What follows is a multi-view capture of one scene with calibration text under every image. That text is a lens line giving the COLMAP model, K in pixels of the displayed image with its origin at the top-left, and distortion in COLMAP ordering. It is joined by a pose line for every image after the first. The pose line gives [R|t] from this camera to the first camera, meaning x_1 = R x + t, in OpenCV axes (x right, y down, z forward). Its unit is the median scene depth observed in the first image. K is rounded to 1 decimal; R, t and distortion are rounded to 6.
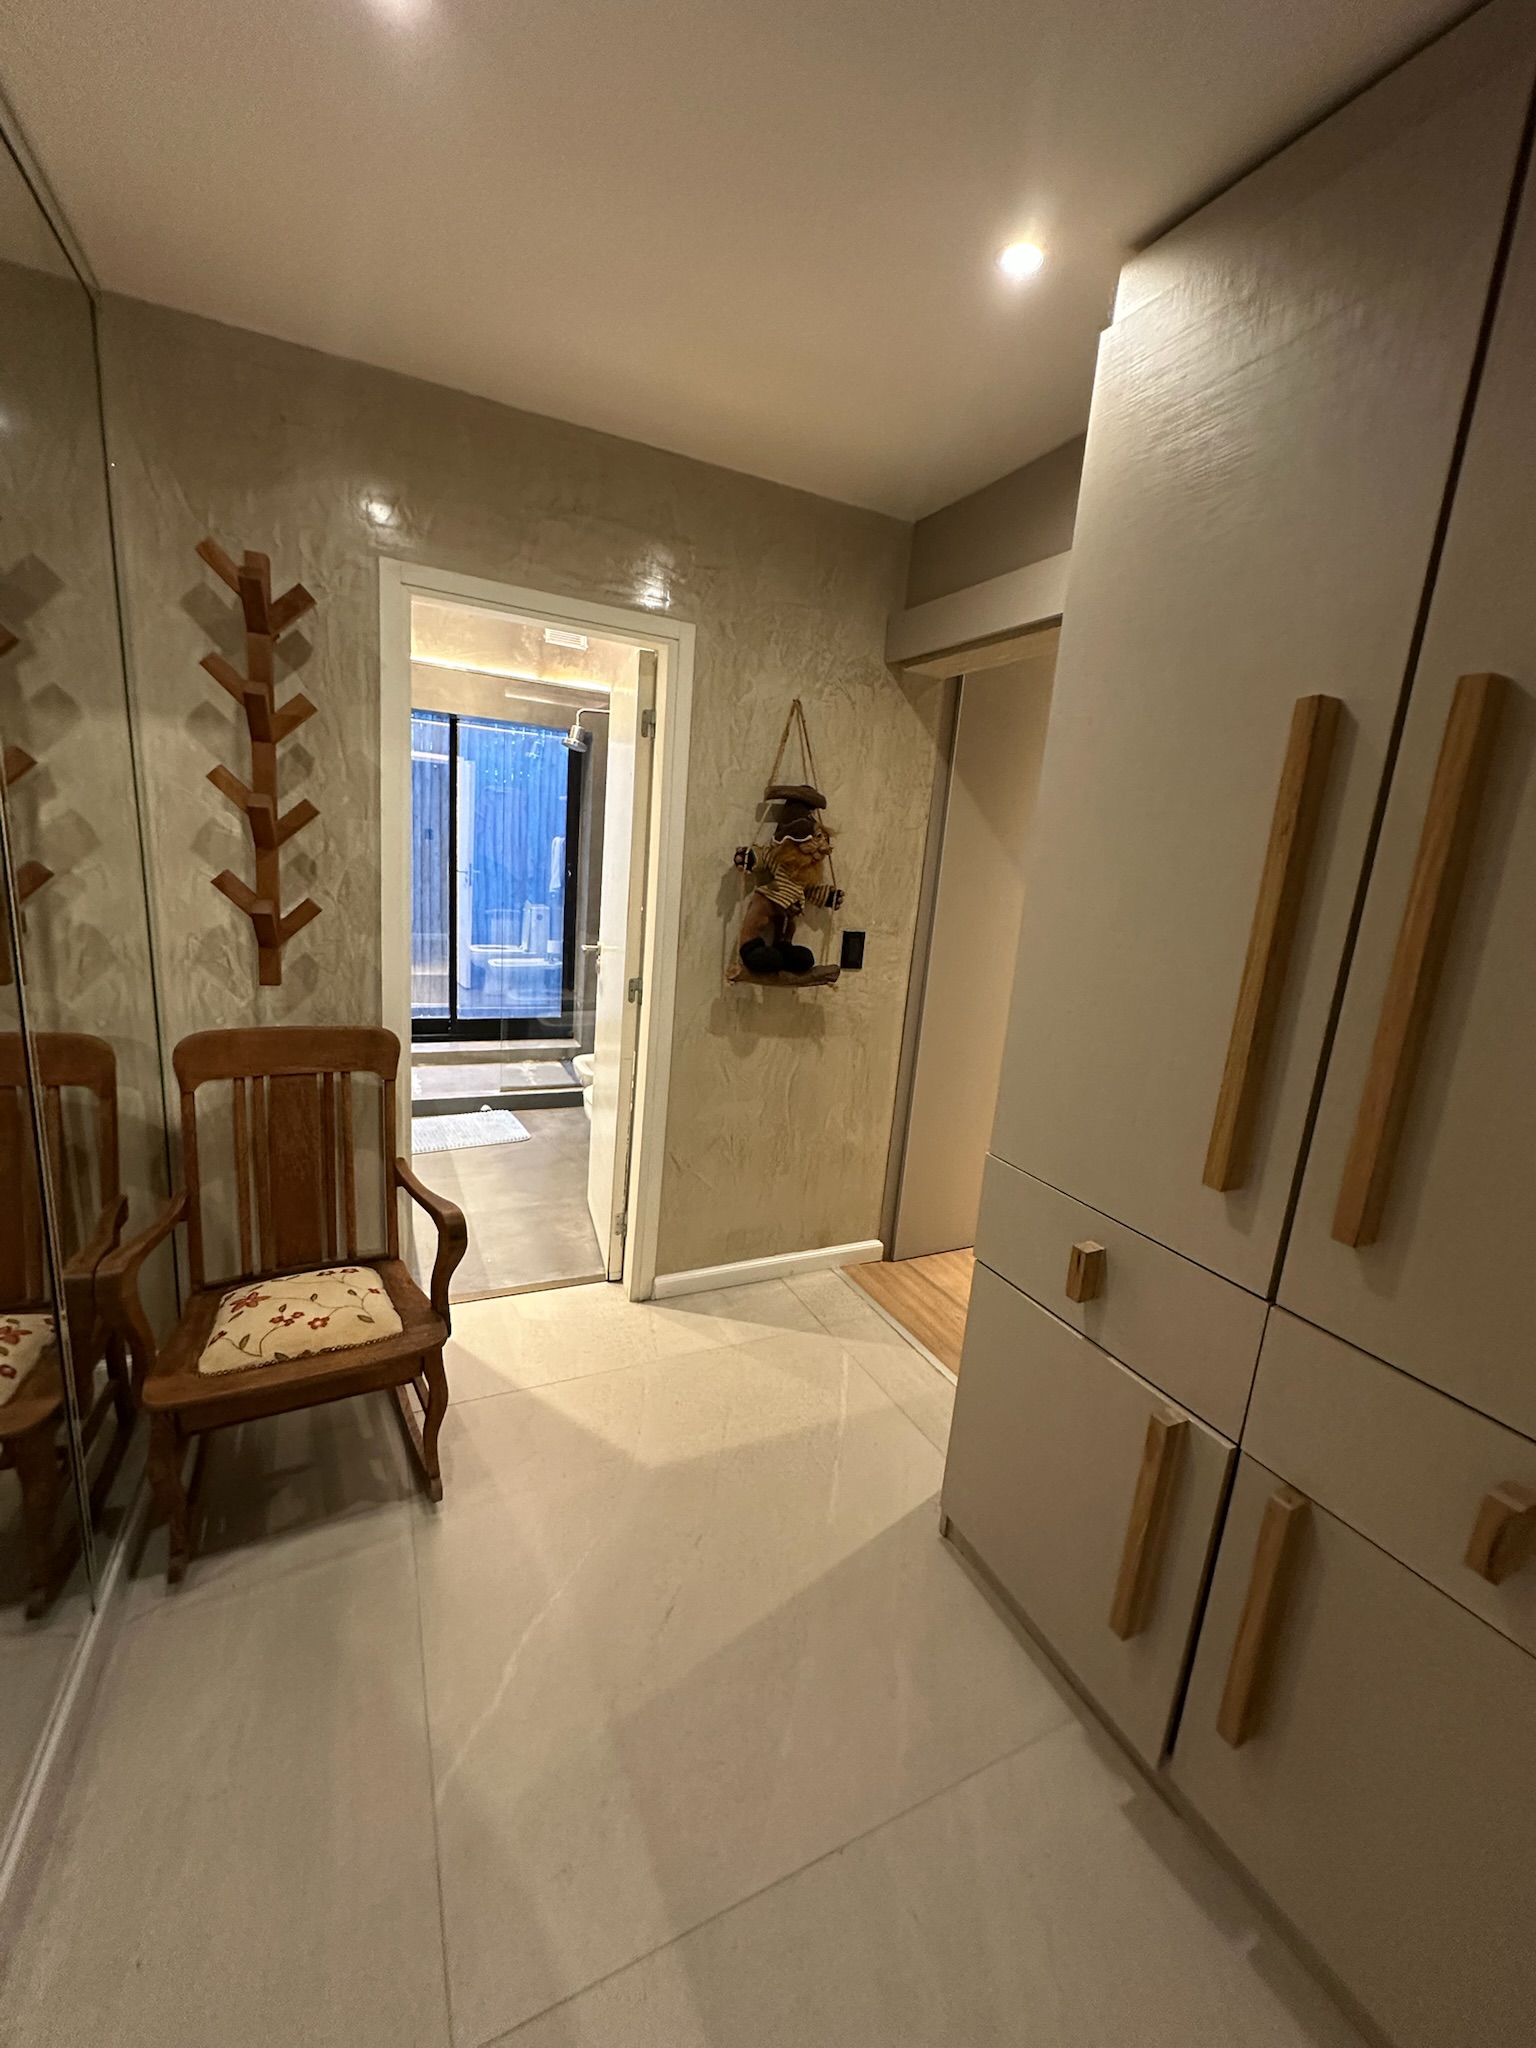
lens RADIAL K [[816.0, 0, 768.0], [0, 816.0, 1024.0], [0, 0, 1]] dist [-0.008427, 0.002359]
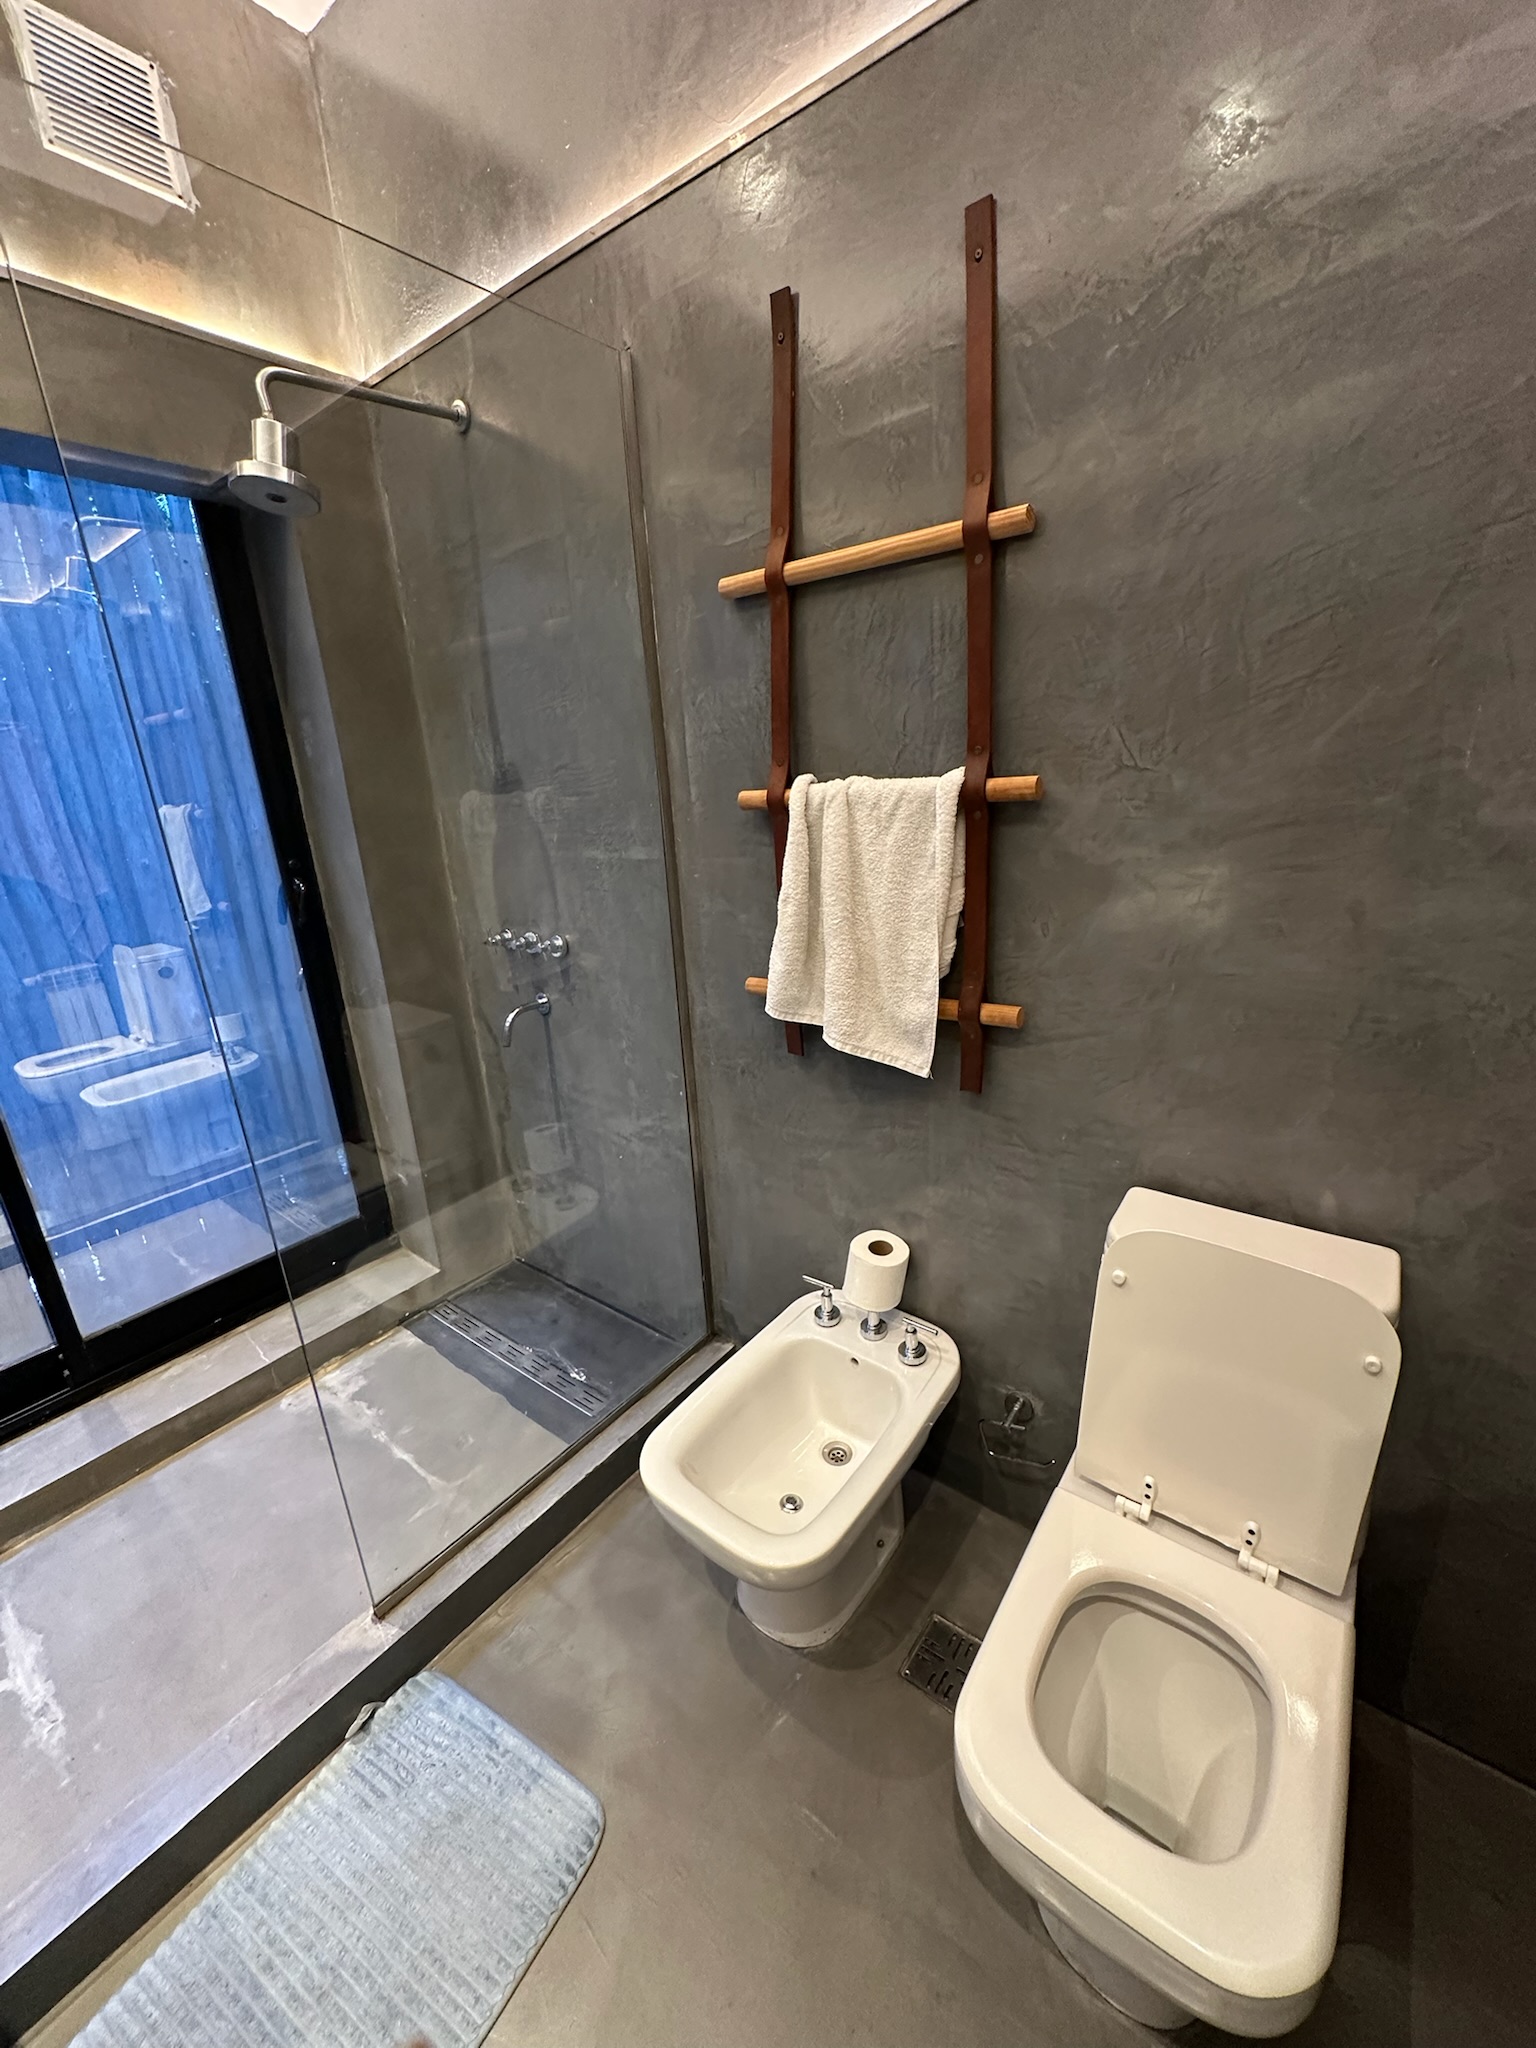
lens RADIAL K [[816.0, 0, 768.0], [0, 816.0, 1024.0], [0, 0, 1]] dist [-0.008427, 0.002359]
pose [[0.885719, -0.258277, 0.385739, -0.214015], [0.217638, 0.964989, 0.146390, -0.129494], [-0.410043, -0.045709, 0.910920, 0.551696]]
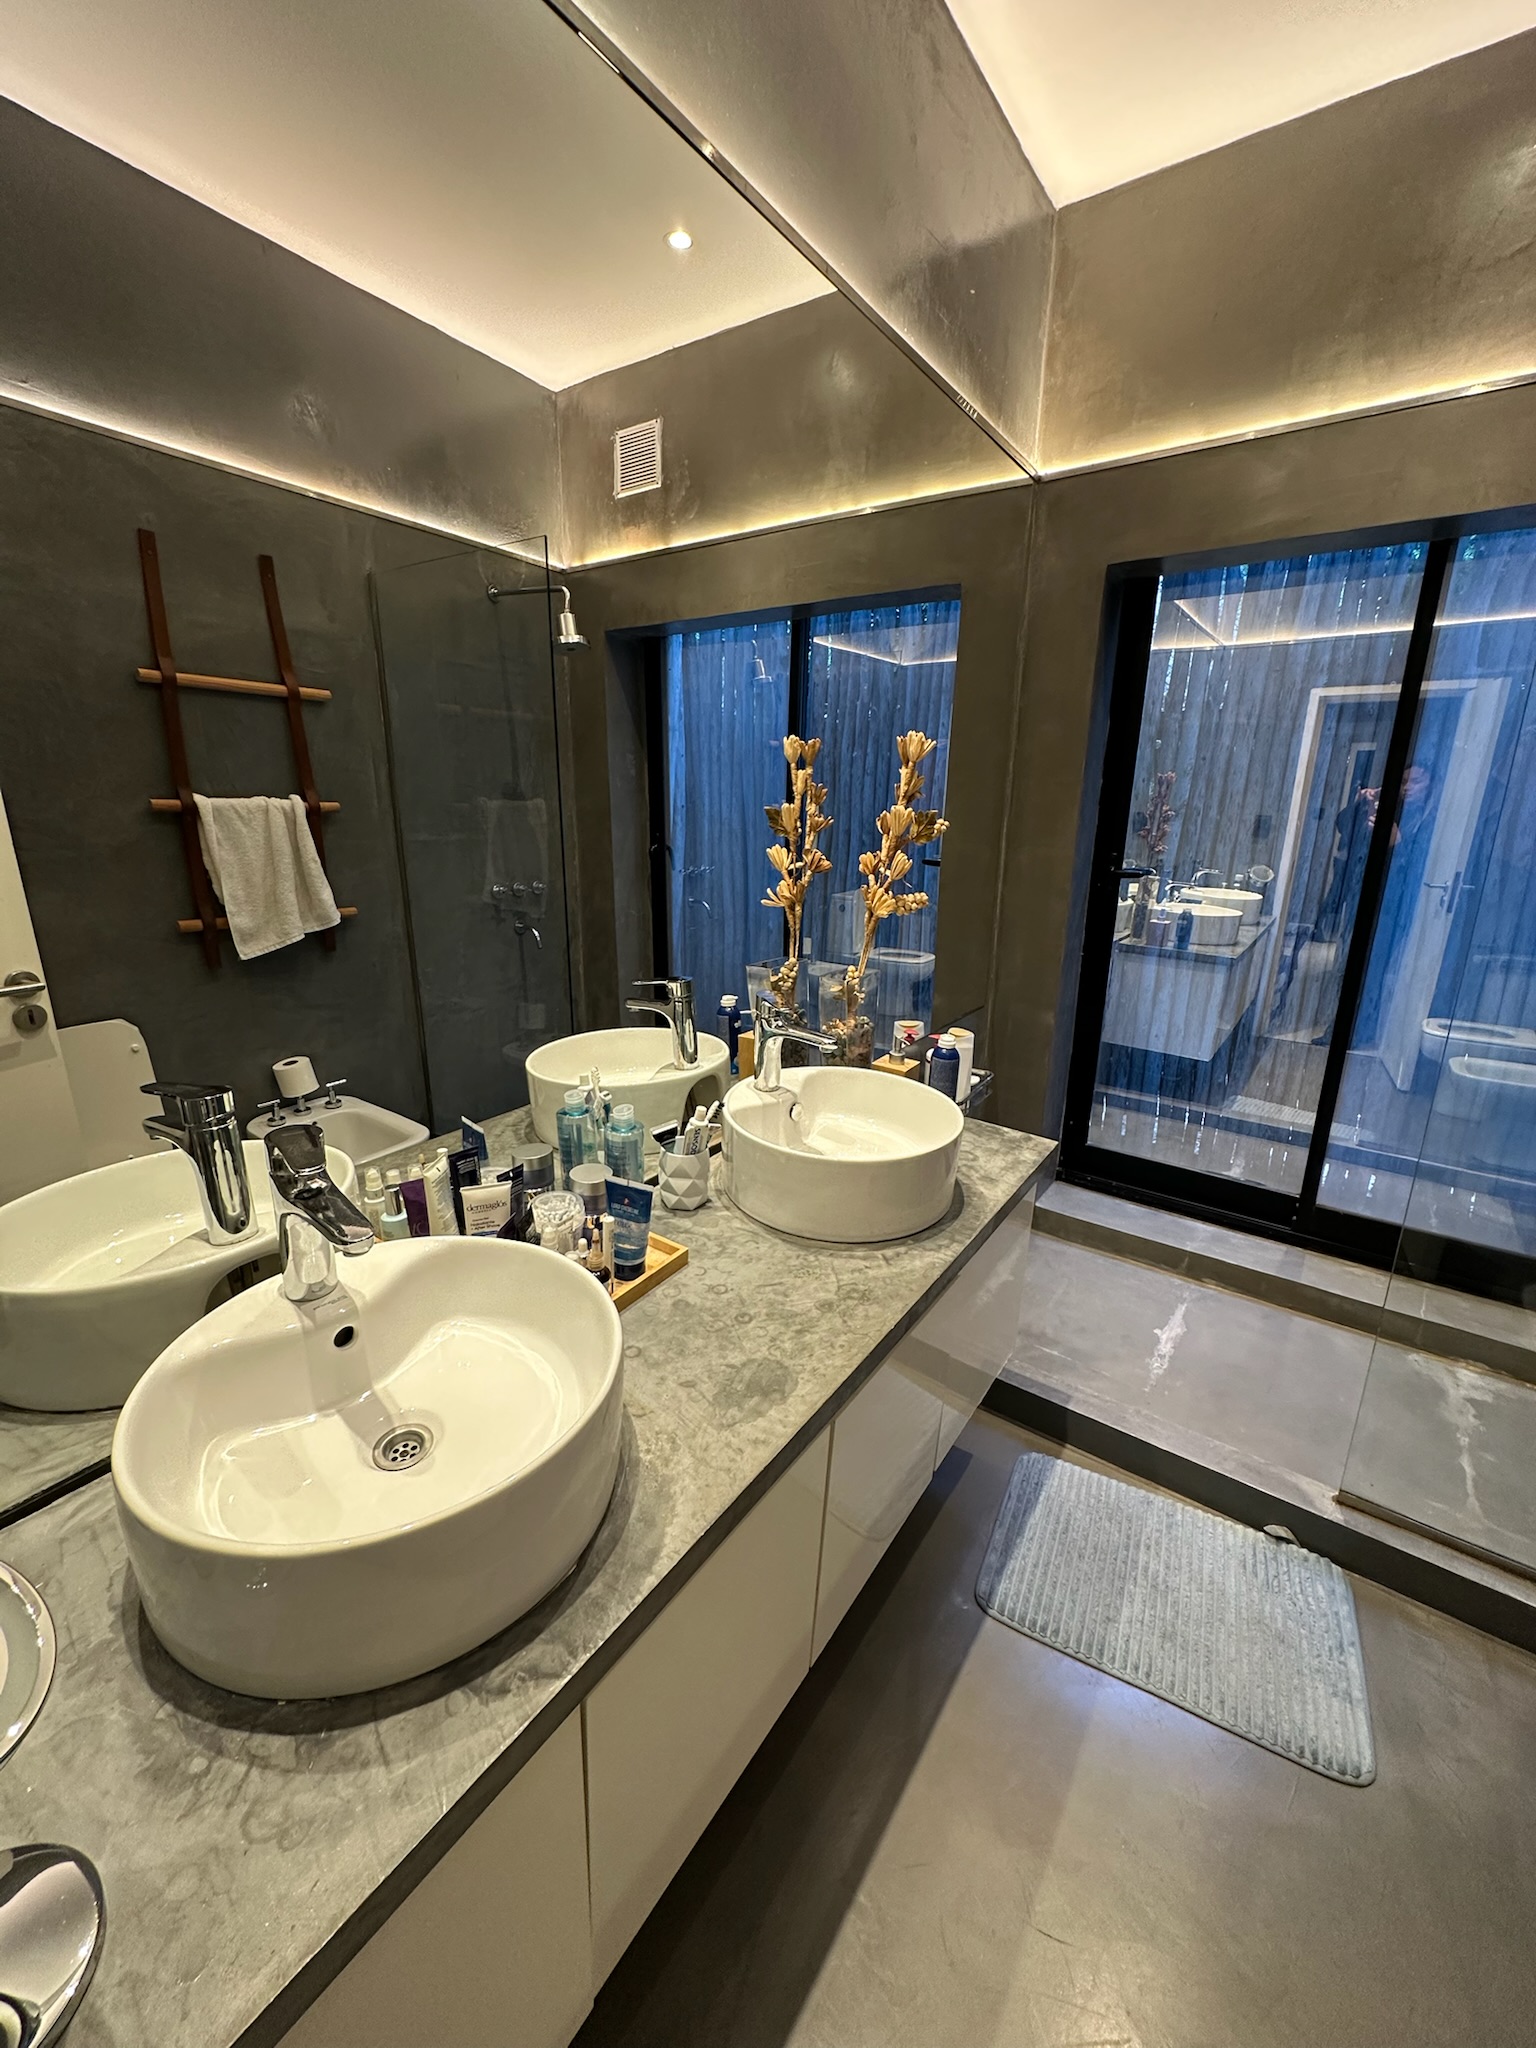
lens RADIAL K [[816.0, 0, 768.0], [0, 816.0, 1024.0], [0, 0, 1]] dist [-0.008427, 0.002359]
pose [[0.475401, 0.161947, -0.864735, -0.136017], [-0.154655, 0.982989, 0.099069, -0.109532], [0.866069, 0.086638, 0.492360, 0.472862]]
